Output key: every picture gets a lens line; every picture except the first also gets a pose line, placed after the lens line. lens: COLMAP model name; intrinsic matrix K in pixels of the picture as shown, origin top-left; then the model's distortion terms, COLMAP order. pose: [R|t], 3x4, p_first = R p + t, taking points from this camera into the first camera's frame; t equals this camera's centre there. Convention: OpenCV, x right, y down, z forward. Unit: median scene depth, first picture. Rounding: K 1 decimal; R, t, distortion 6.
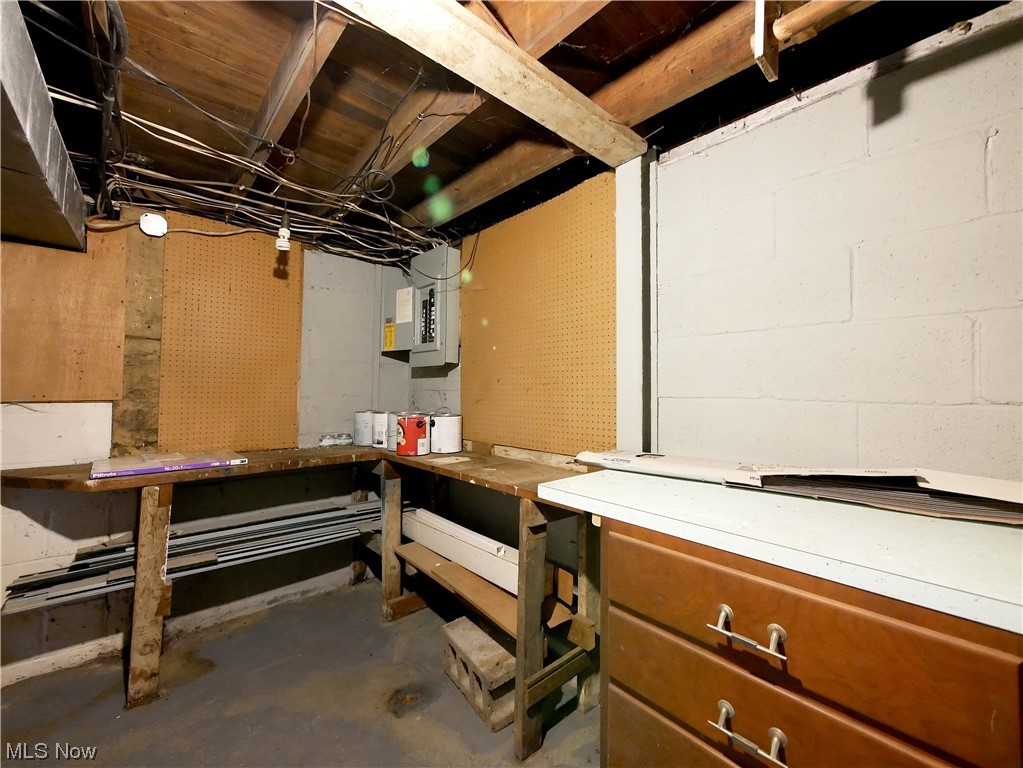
lens RADIAL K [[420.4, 0, 511.8], [0, 420.4, 379.2], [0, 0, 1]] dist [-0.009918, 0.000508]
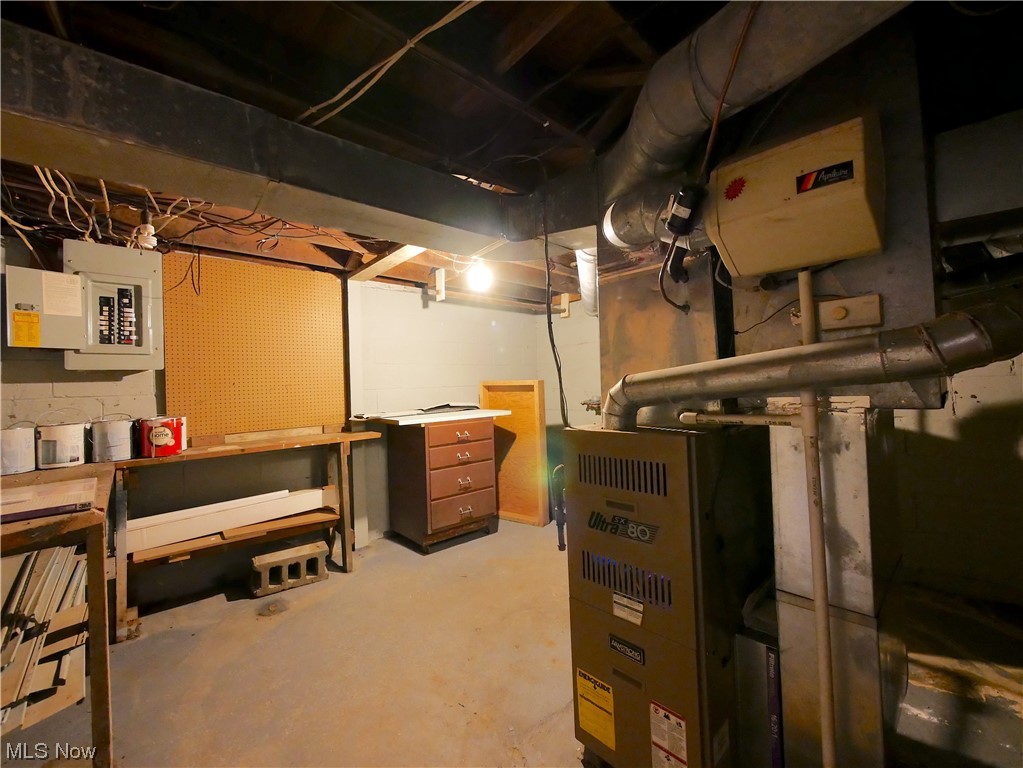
lens RADIAL K [[420.4, 0, 511.8], [0, 420.4, 379.2], [0, 0, 1]] dist [-0.009918, 0.000508]
pose [[-0.016116, 0.009284, 0.999827, -1.145954], [0.012319, 0.999883, -0.009086, 0.009448], [-0.999794, 0.012171, -0.016229, 0.141073]]
